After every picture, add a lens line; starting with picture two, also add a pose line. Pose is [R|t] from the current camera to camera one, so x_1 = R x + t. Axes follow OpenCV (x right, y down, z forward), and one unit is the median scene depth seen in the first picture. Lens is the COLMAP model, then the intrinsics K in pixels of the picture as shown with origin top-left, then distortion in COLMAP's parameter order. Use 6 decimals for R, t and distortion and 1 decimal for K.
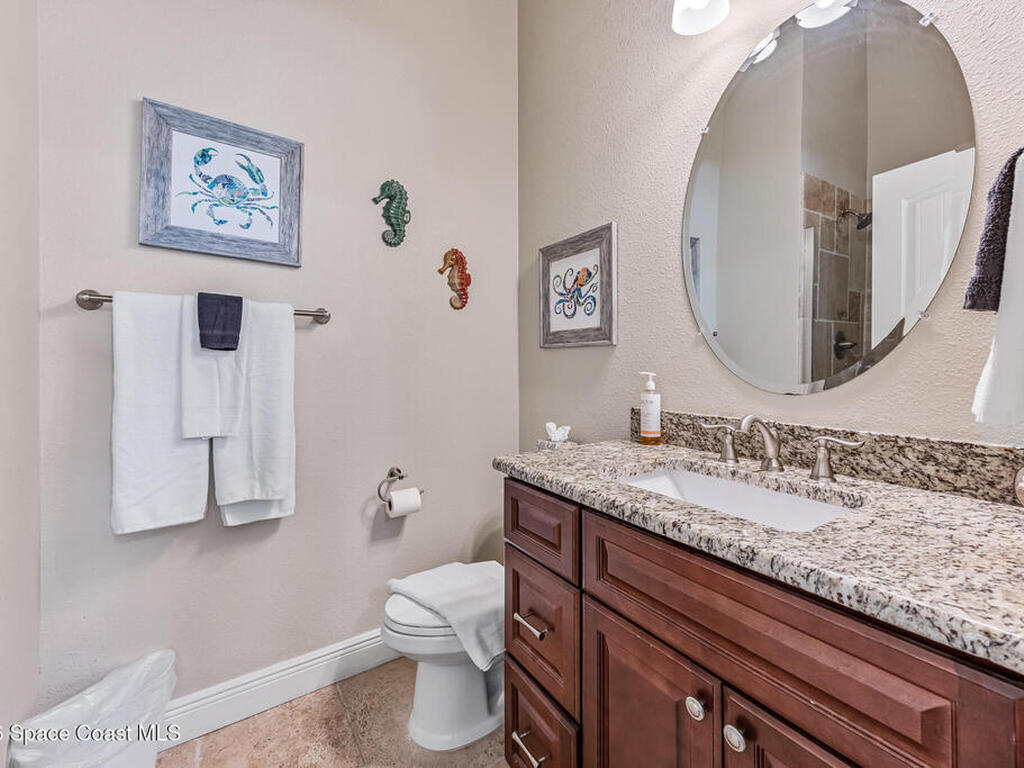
lens RADIAL K [[429.9, 0, 512.9], [0, 429.9, 376.0], [0, 0, 1]] dist [0.000749, 0.000048]
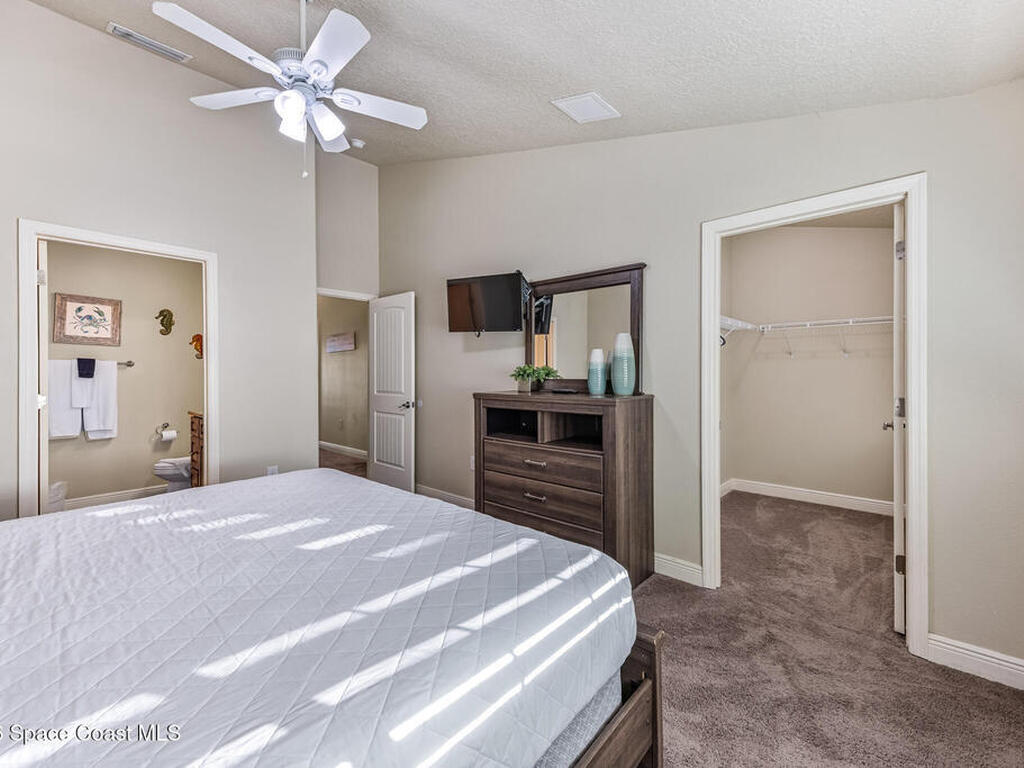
lens RADIAL K [[429.9, 0, 512.0], [0, 429.9, 381.1], [0, 0, 1]] dist [0.000749, 0.000048]
pose [[0.969339, -0.003866, 0.245696, 1.316038], [0.007688, 0.999864, -0.014600, 0.025900], [-0.245606, 0.016041, 0.969237, -2.384430]]
